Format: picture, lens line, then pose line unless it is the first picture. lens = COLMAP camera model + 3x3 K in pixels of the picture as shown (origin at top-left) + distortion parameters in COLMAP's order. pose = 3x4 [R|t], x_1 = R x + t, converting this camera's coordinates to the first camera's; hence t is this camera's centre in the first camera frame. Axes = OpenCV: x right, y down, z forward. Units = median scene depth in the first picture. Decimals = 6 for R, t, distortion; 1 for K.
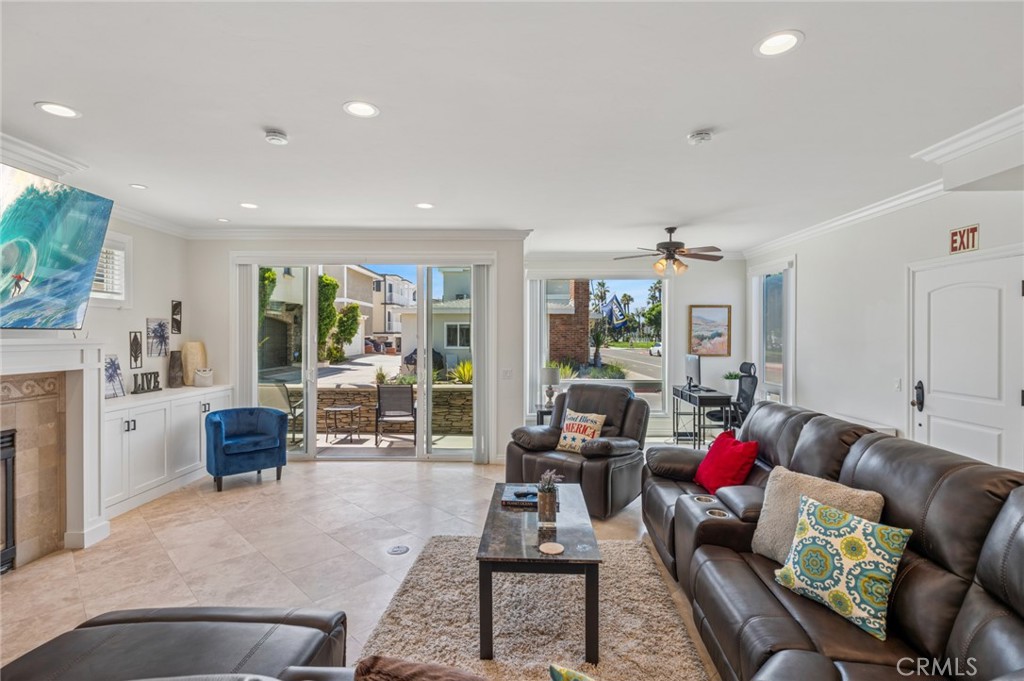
lens RADIAL K [[492.1, 0, 510.6], [0, 492.1, 318.8], [0, 0, 1]] dist [0.000561, -0.000924]
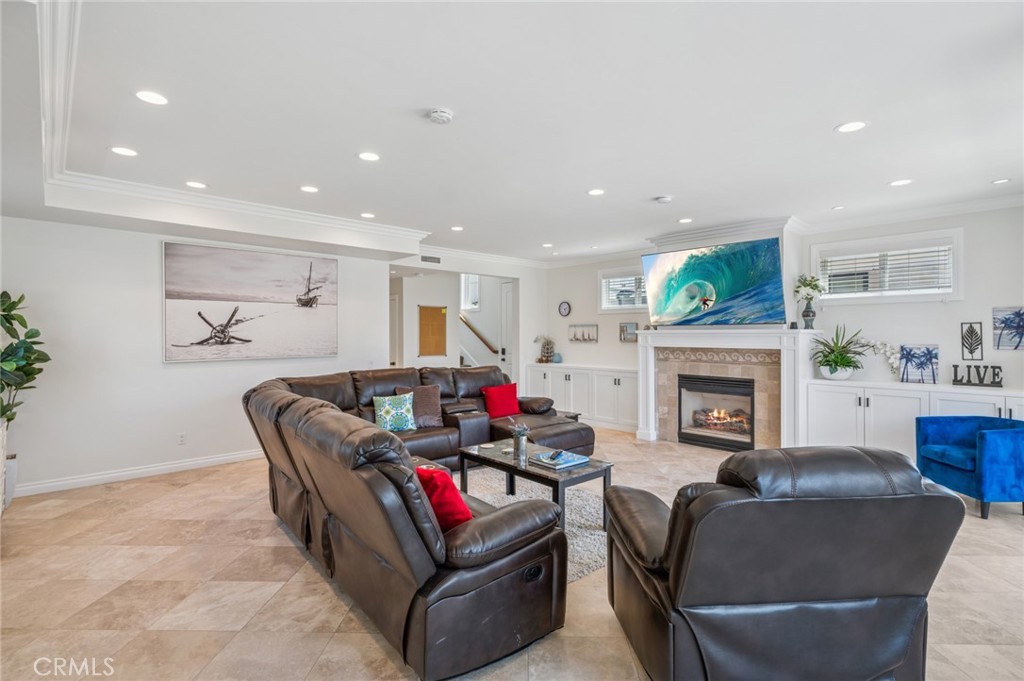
lens RADIAL K [[492.1, 0, 514.0], [0, 492.1, 332.4], [0, 0, 1]] dist [0.000561, -0.000924]
pose [[-0.711908, -0.000805, -0.702272, 0.519336], [0.024410, 0.999367, -0.025890, 0.042962], [0.701848, -0.035573, -0.711438, 0.946947]]
